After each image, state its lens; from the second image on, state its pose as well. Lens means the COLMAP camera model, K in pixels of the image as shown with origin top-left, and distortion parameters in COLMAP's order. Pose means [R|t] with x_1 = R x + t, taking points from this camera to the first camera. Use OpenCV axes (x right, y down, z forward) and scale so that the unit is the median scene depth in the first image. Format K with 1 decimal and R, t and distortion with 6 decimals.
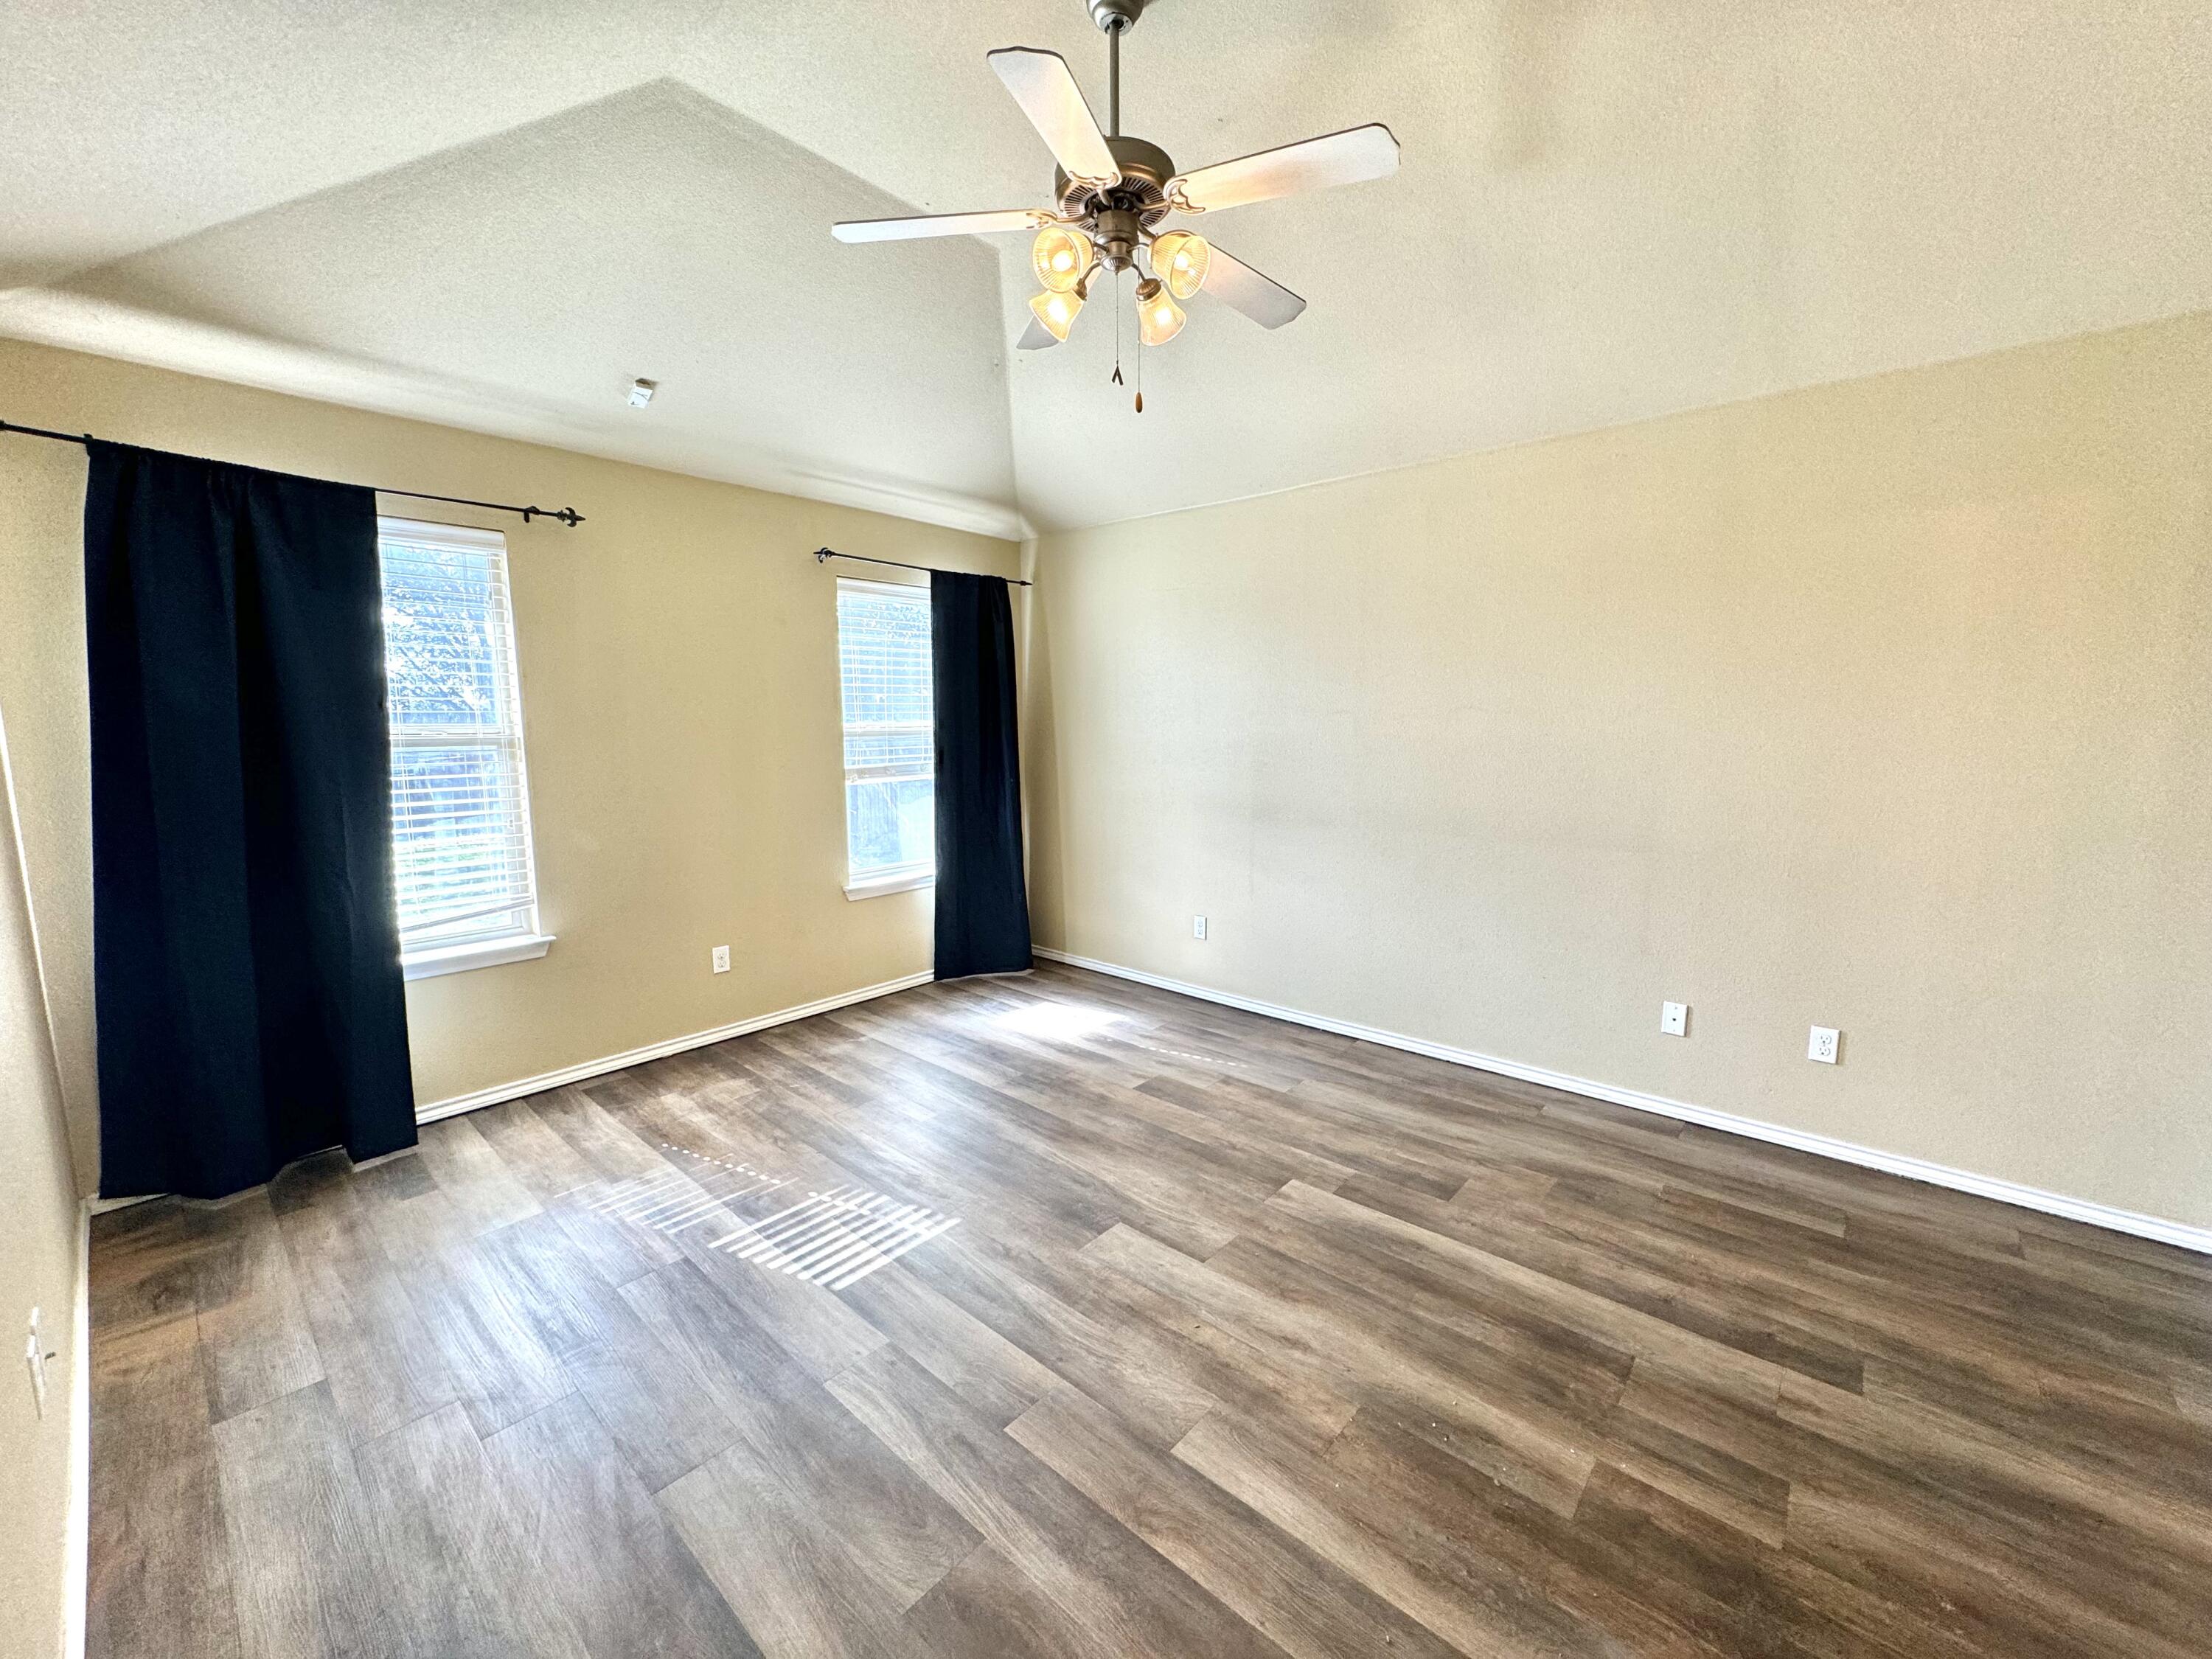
lens RADIAL K [[875.8, 0, 1106.9], [0, 875.8, 830.0], [0, 0, 1]] dist [-0.002661, 0.000359]
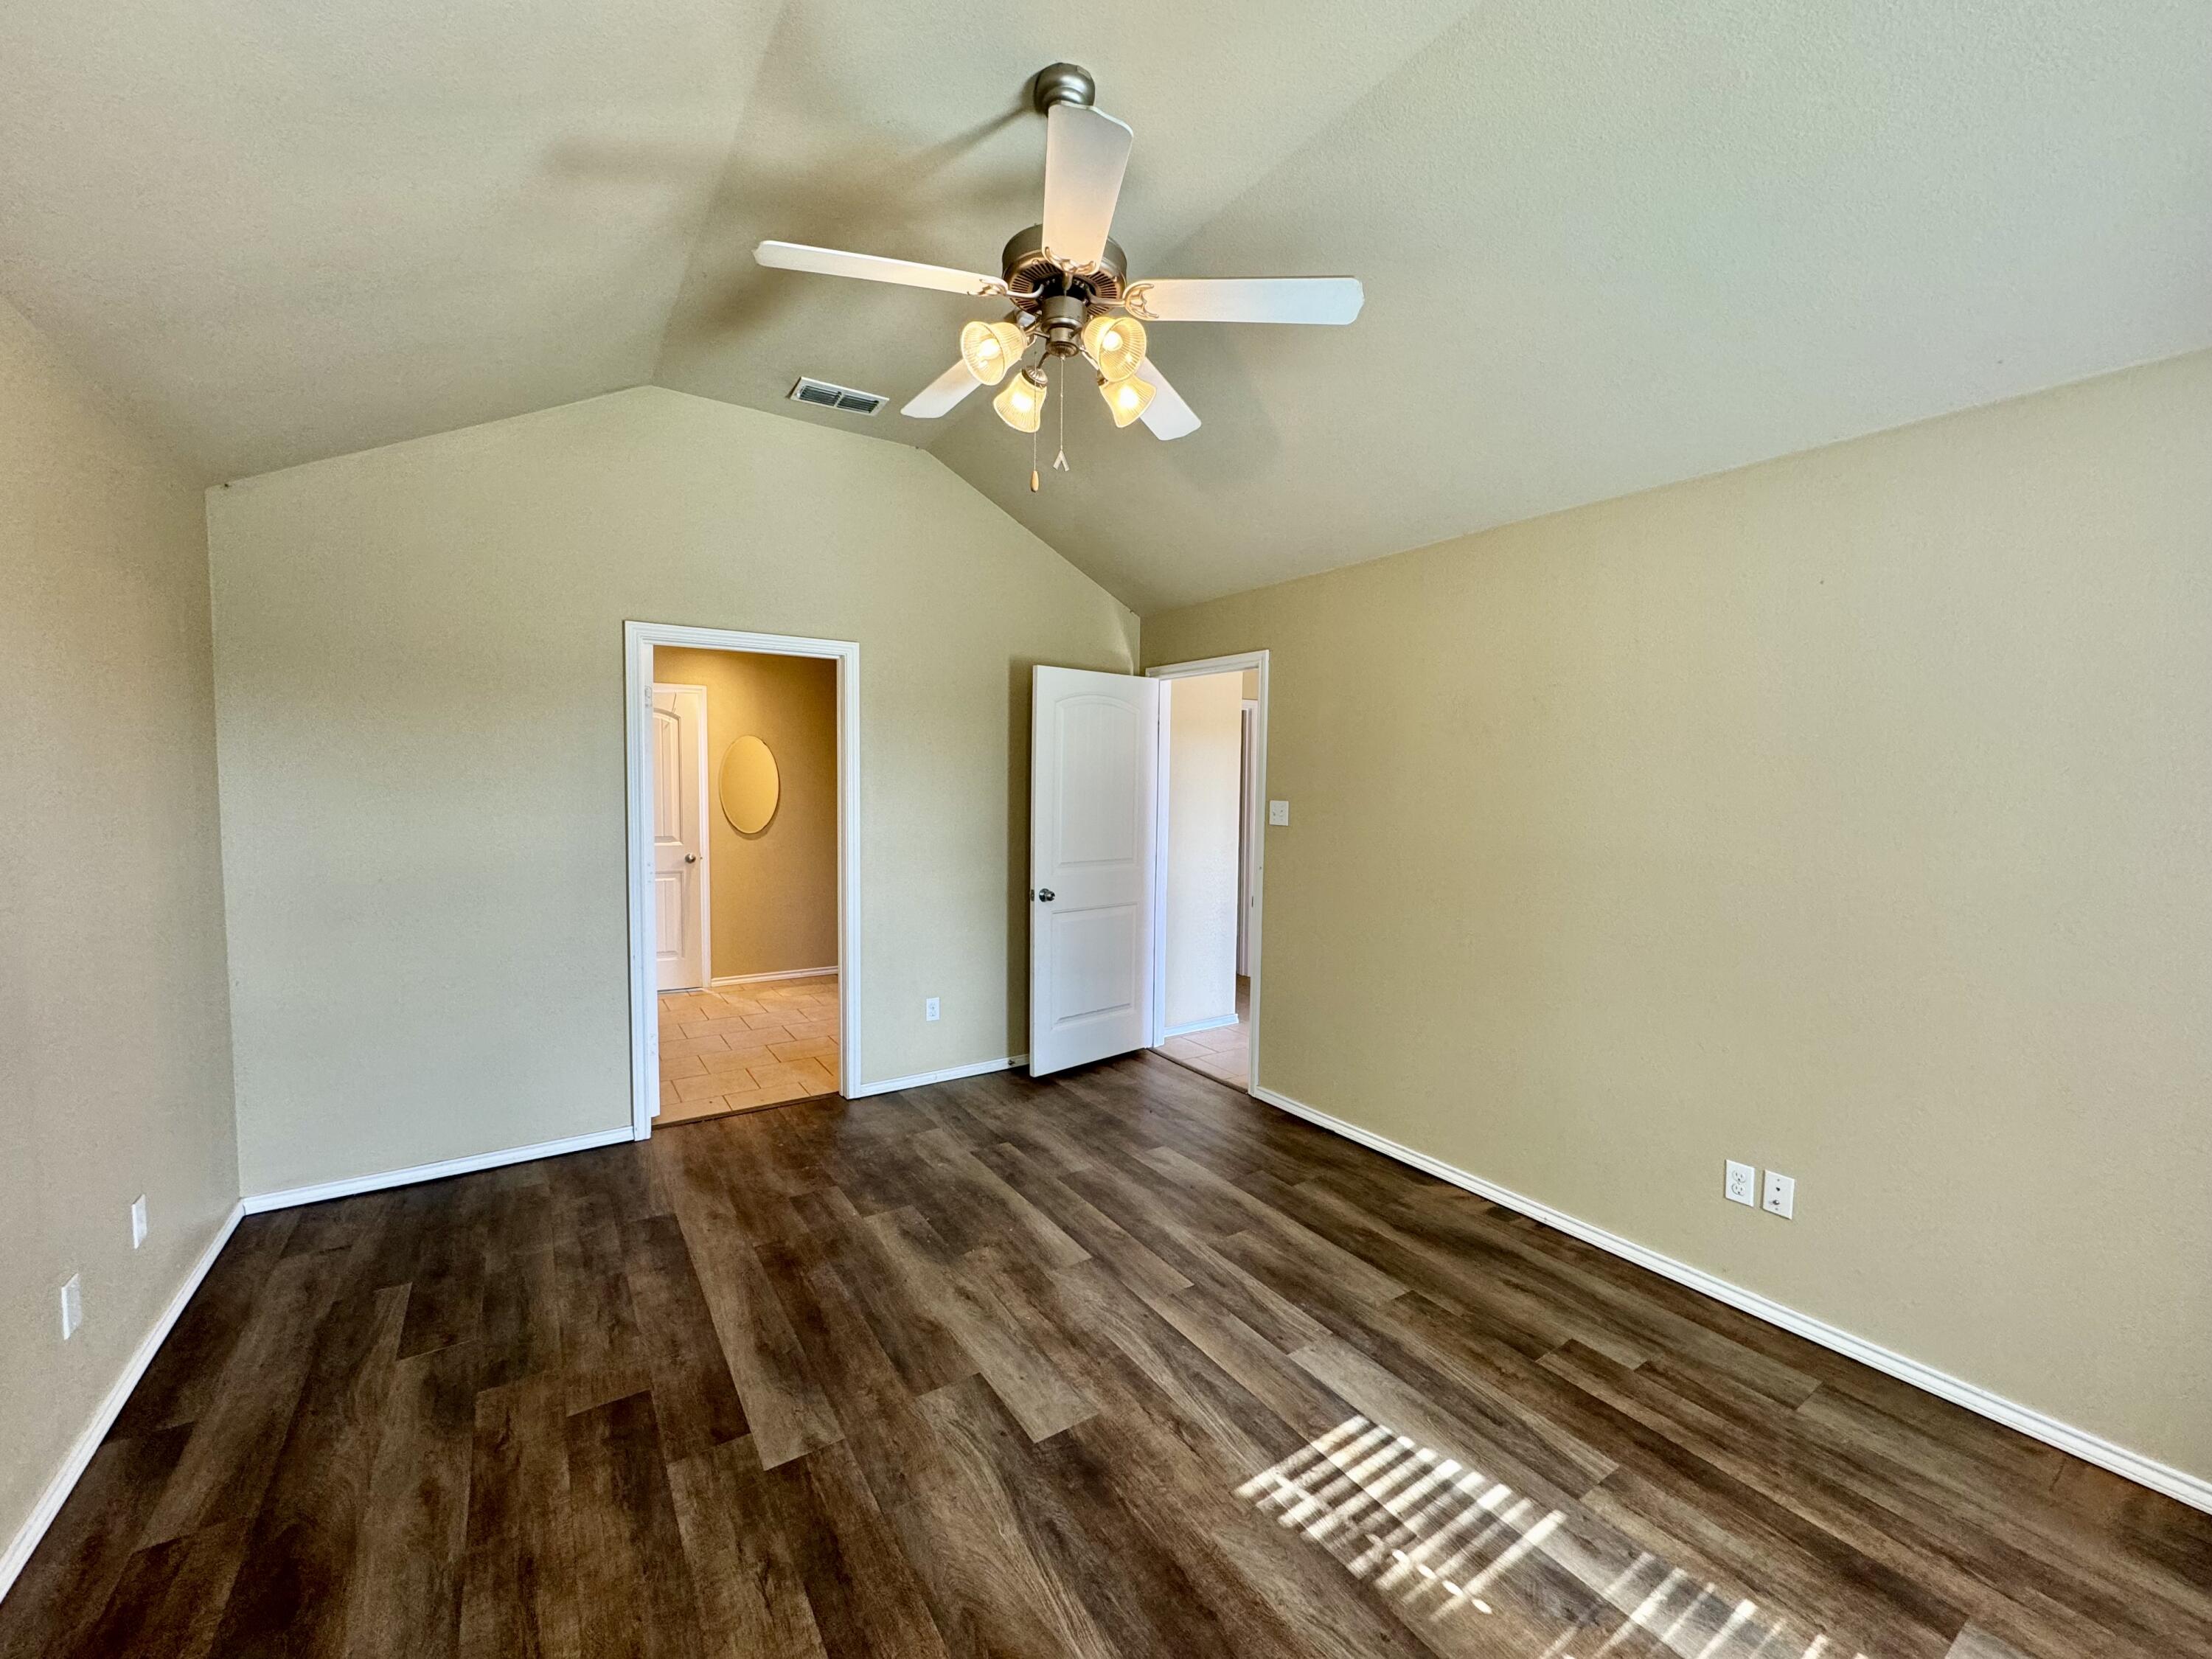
lens RADIAL K [[875.8, 0, 1106.9], [0, 875.8, 830.0], [0, 0, 1]] dist [-0.002661, 0.000359]
pose [[-0.966456, -0.022261, 0.255866, -0.243945], [0.026267, 0.982446, 0.184690, -0.253206], [-0.255486, 0.185216, -0.948906, 1.659769]]
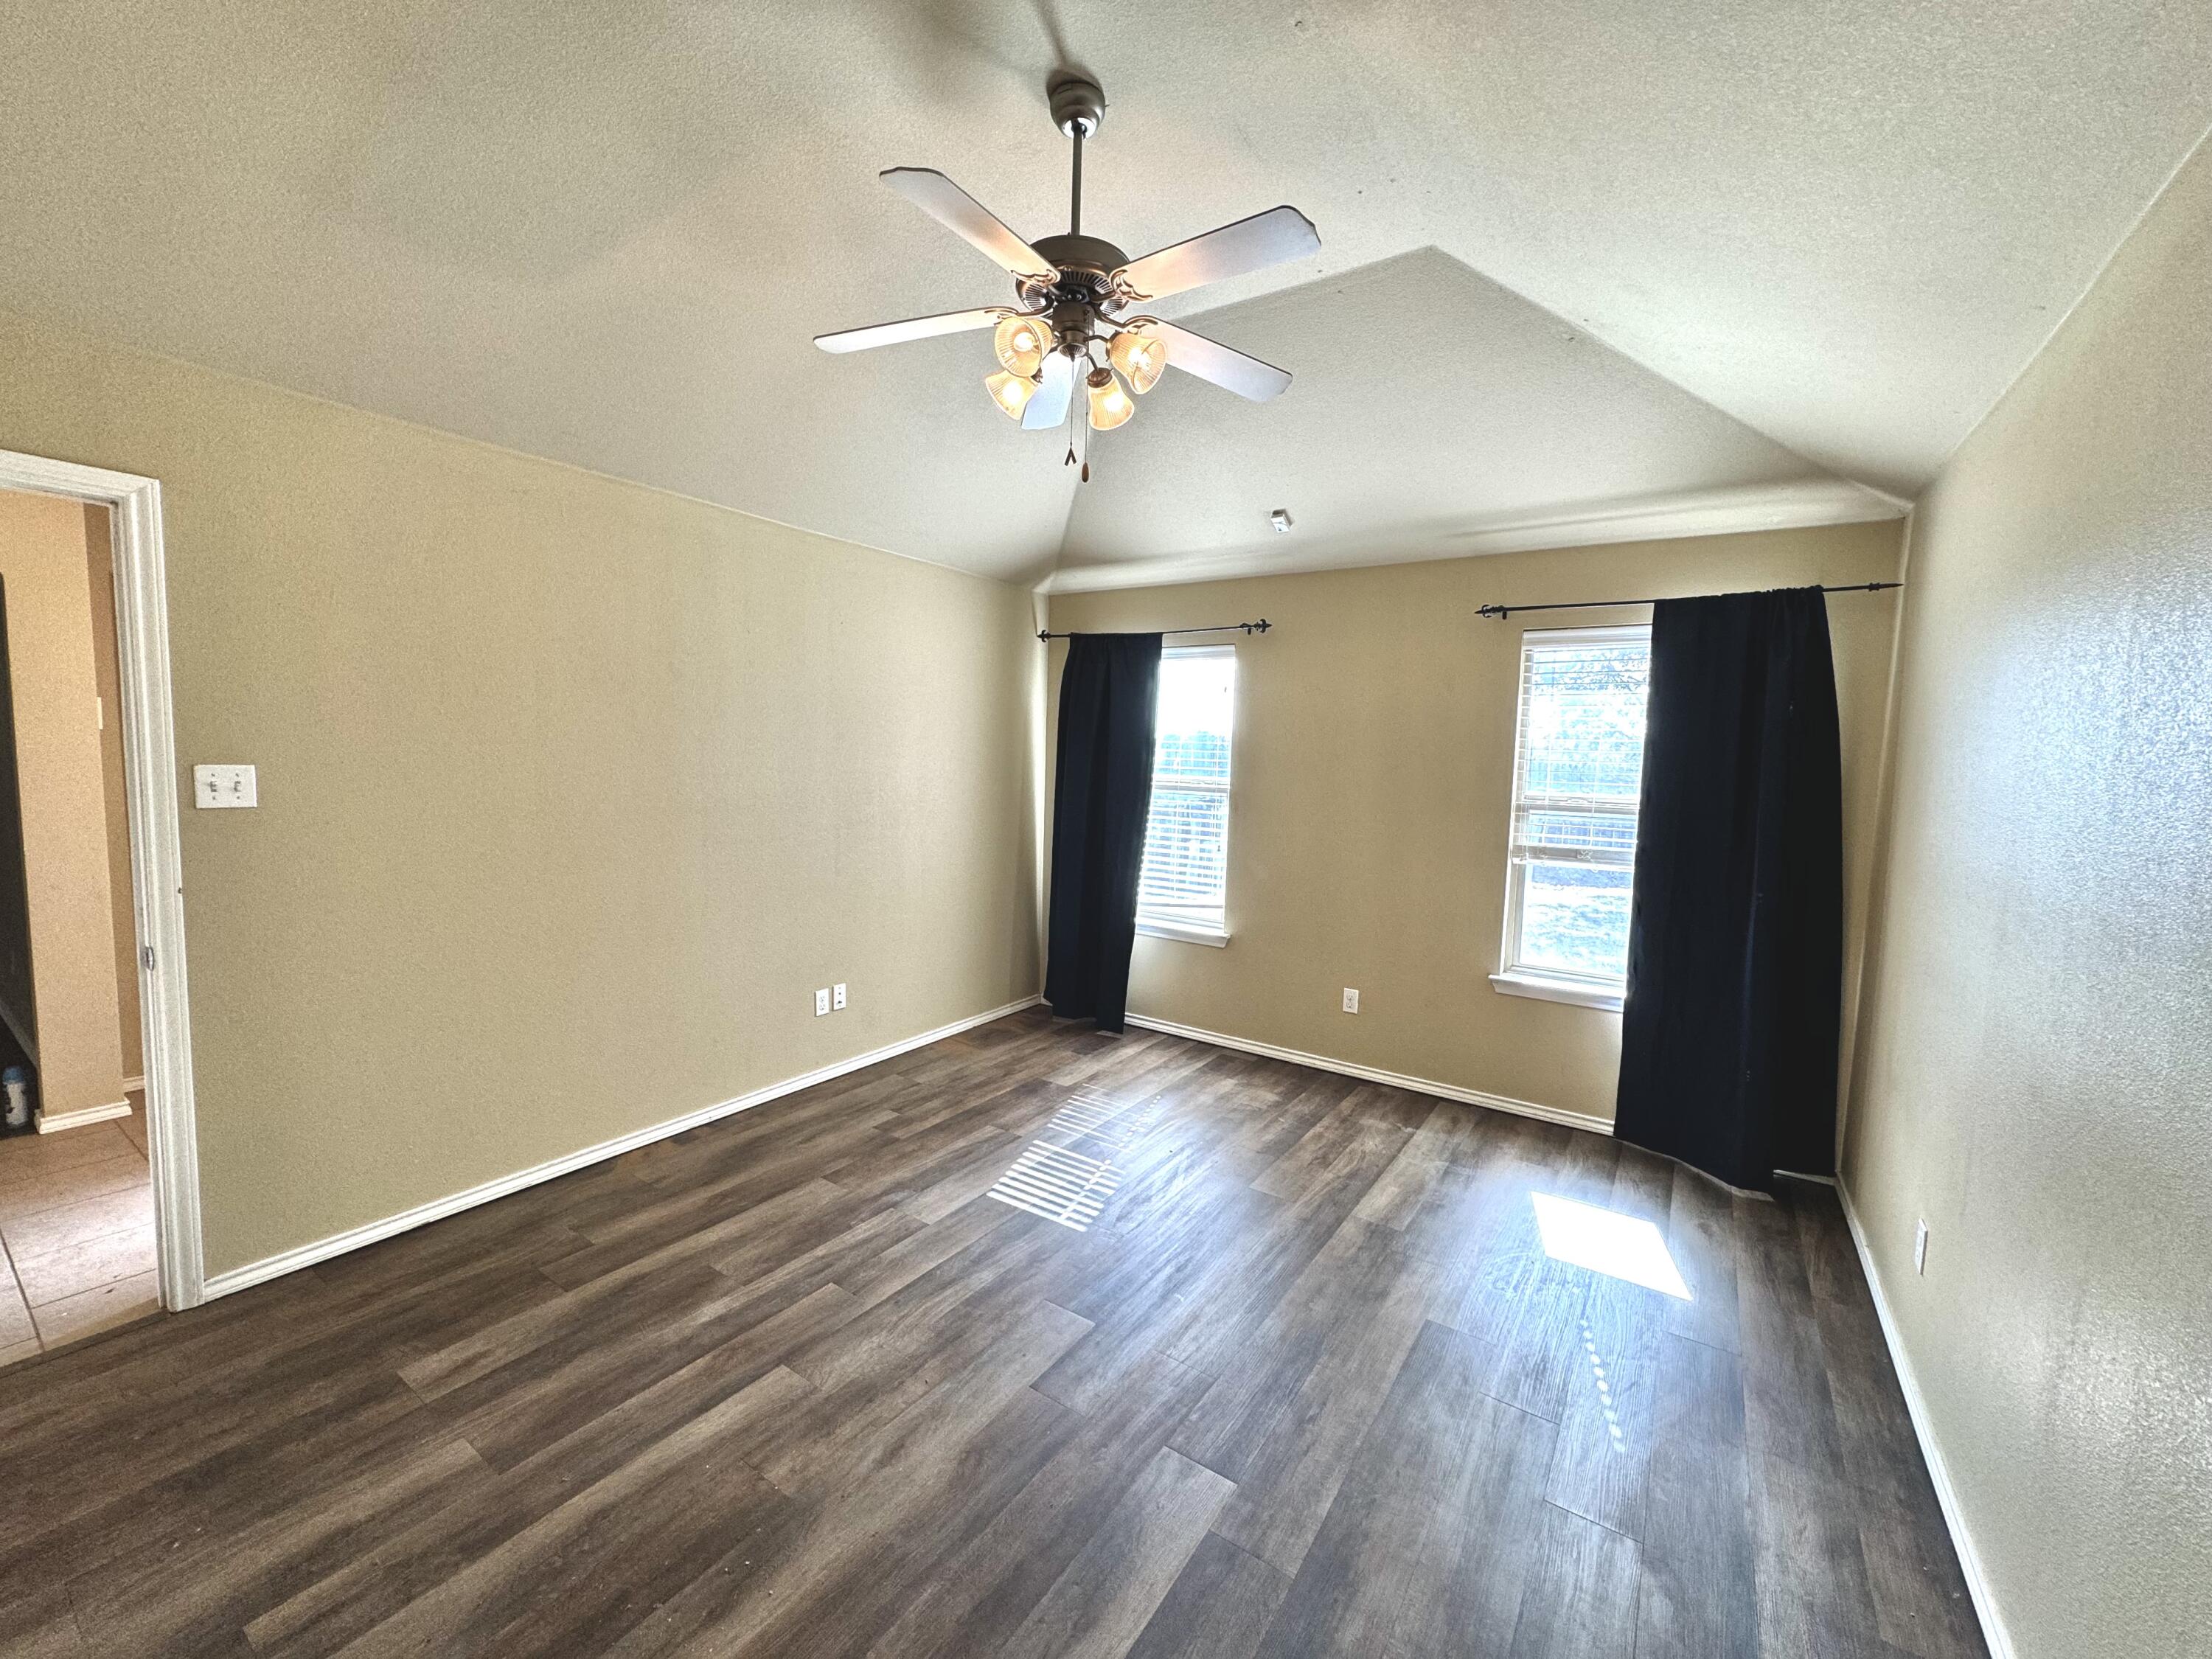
lens RADIAL K [[875.8, 0, 1106.9], [0, 875.8, 830.0], [0, 0, 1]] dist [-0.002661, 0.000359]
pose [[0.129092, 0.091249, -0.987425, 0.903161], [-0.158215, 0.984897, 0.070331, -0.141147], [0.978930, 0.147146, 0.141579, 0.810931]]
